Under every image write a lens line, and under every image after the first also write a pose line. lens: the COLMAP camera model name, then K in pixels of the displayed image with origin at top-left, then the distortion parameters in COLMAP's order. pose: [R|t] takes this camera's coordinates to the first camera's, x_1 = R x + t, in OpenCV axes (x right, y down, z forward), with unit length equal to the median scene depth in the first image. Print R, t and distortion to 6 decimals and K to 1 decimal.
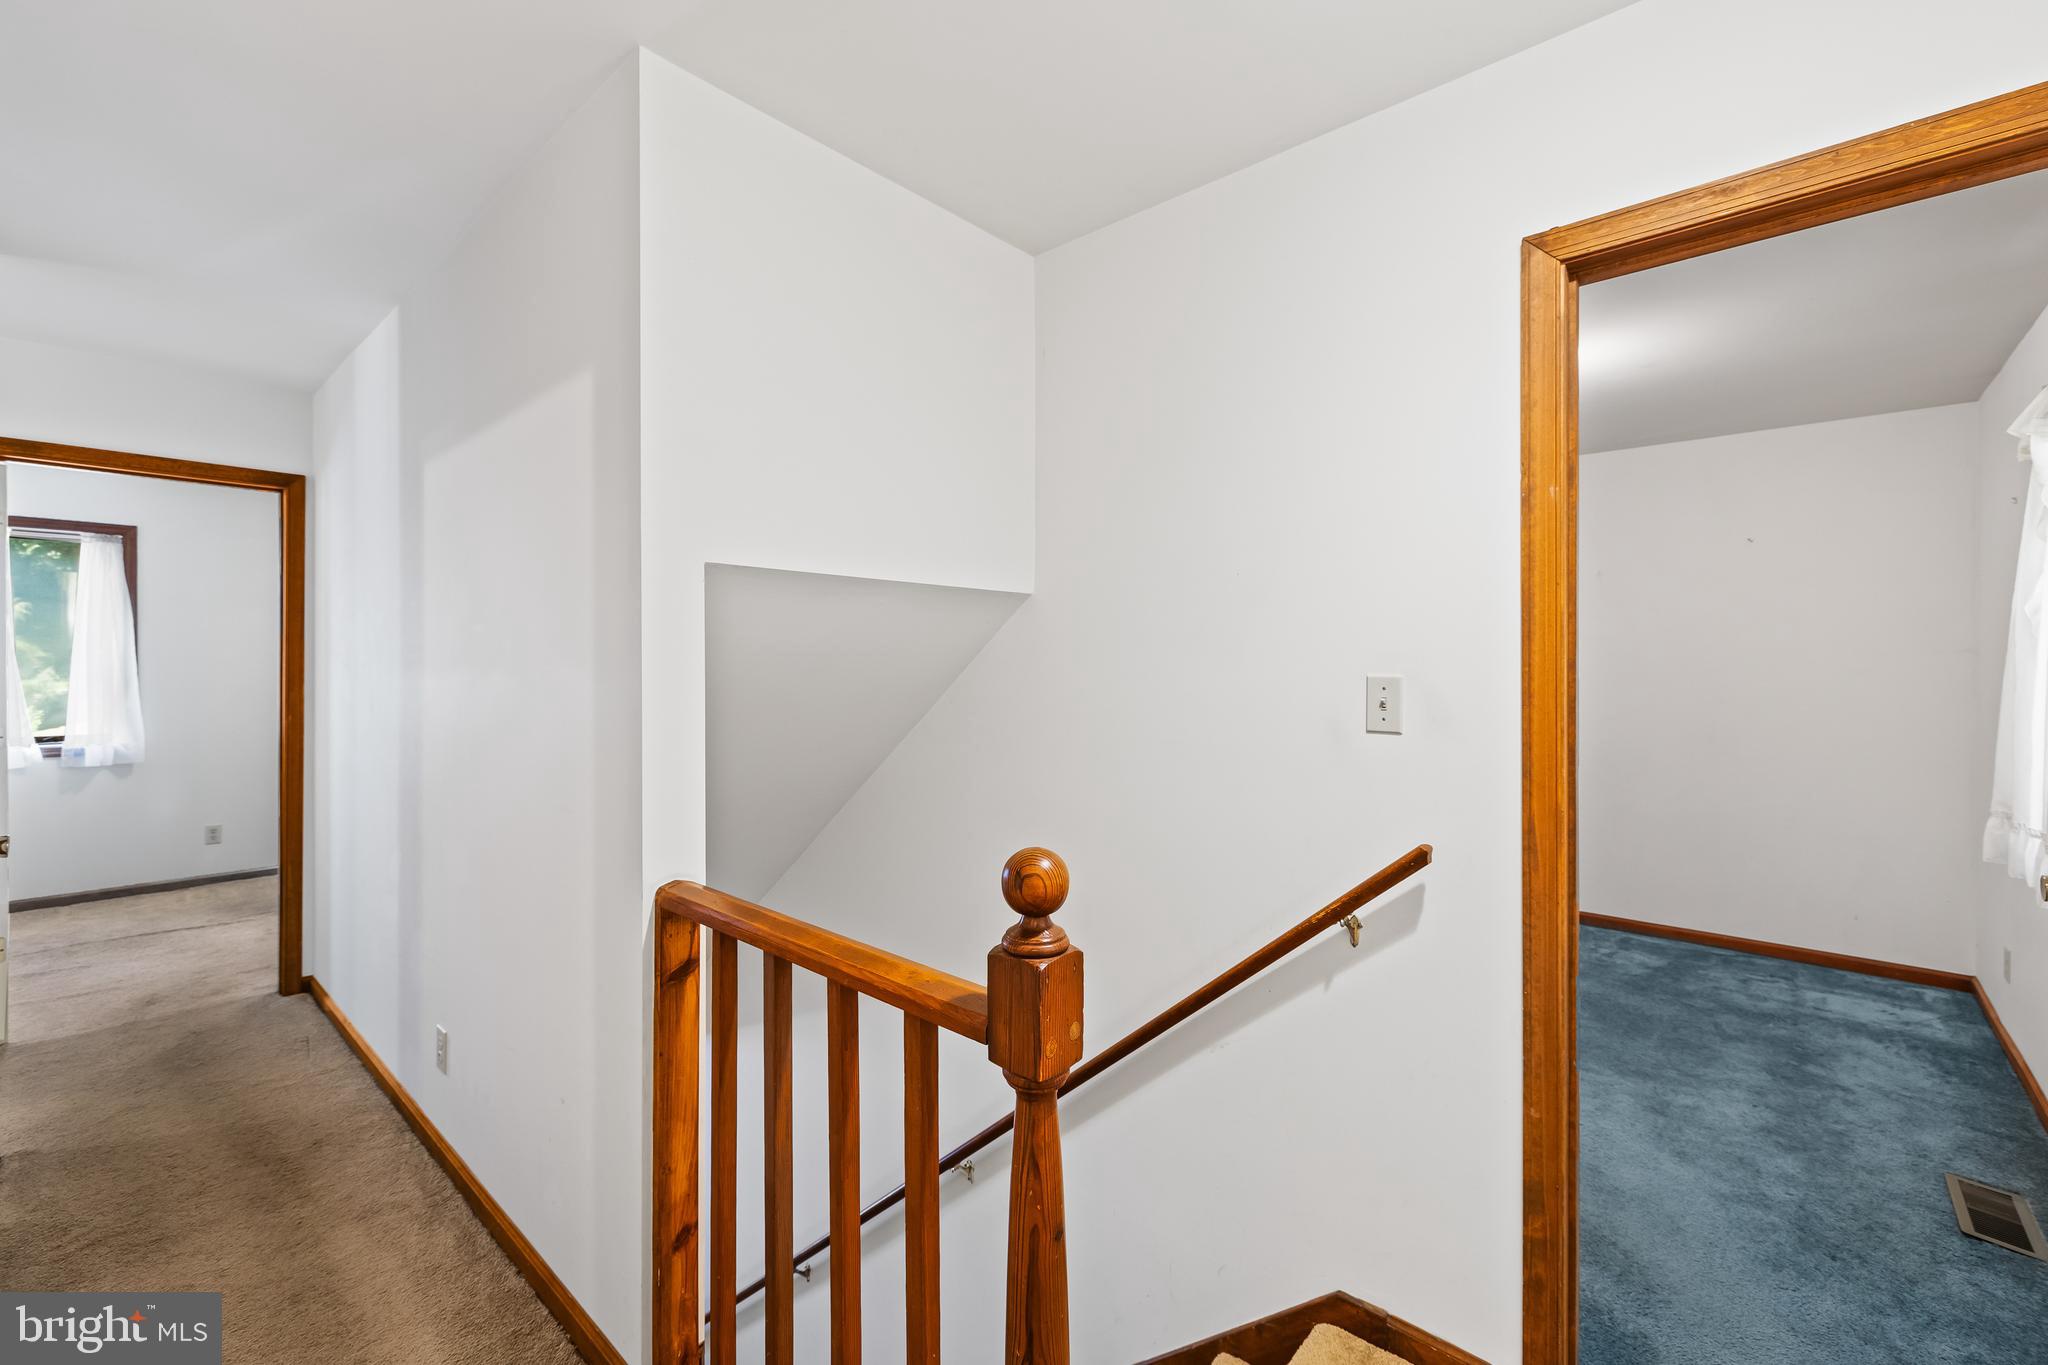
lens RADIAL K [[827.7, 0, 1023.7], [0, 827.7, 677.0], [0, 0, 1]] dist [-0.000980, -0.000249]
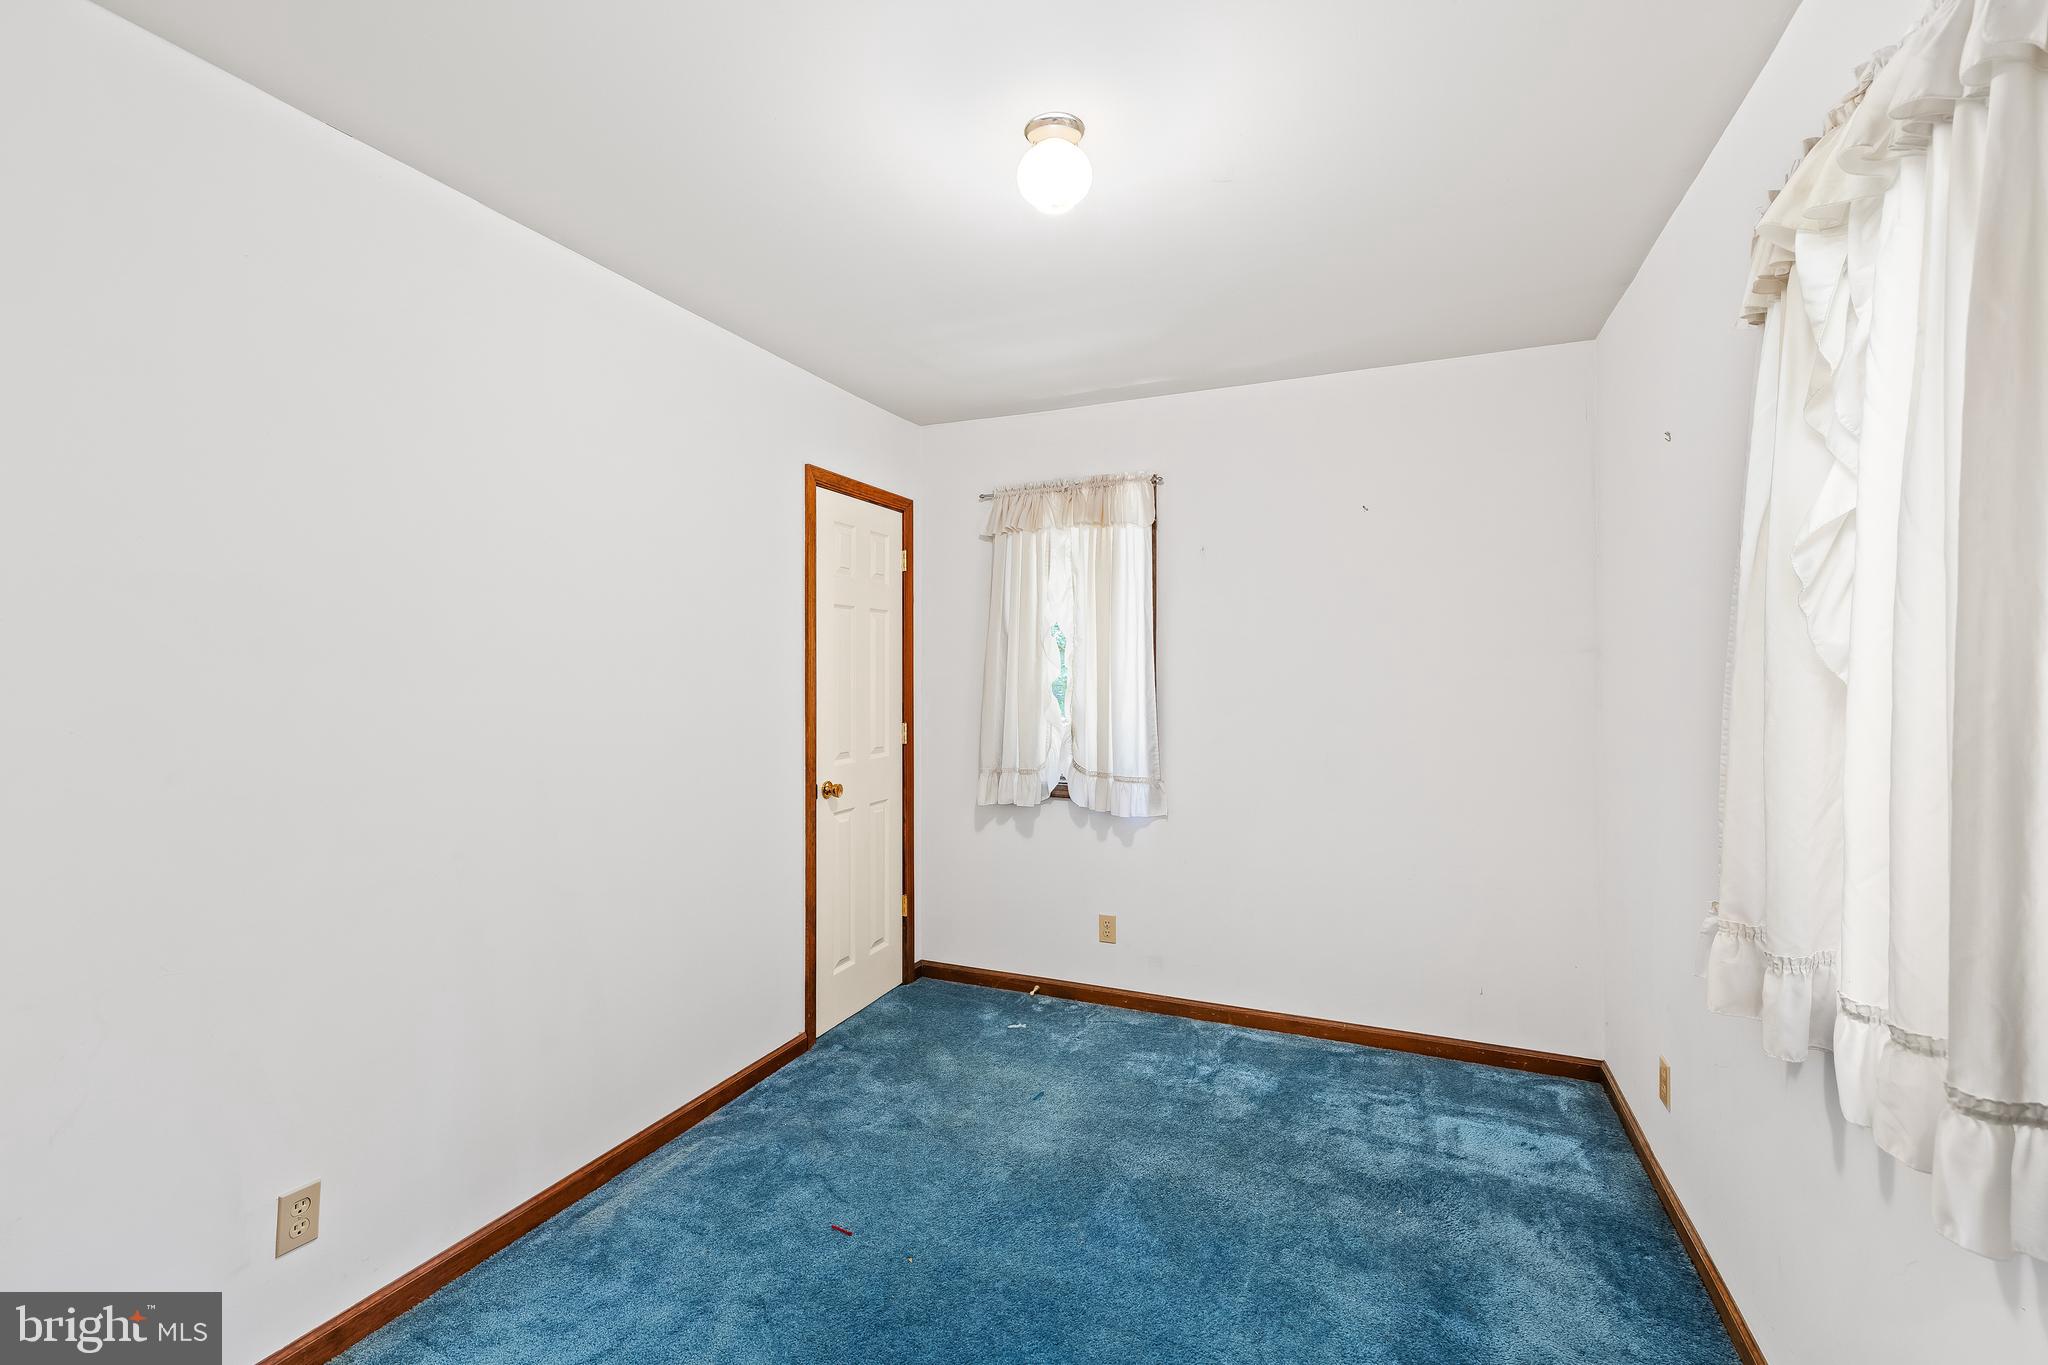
lens RADIAL K [[885.4, 0, 1023.8], [0, 885.4, 679.5], [0, 0, 1]] dist [0.016273, -0.000010]
pose [[0.938989, -0.005858, 0.343898, 0.351543], [0.007962, 0.999957, -0.004705, -0.001458], [-0.343856, 0.007156, 0.938995, 0.398364]]
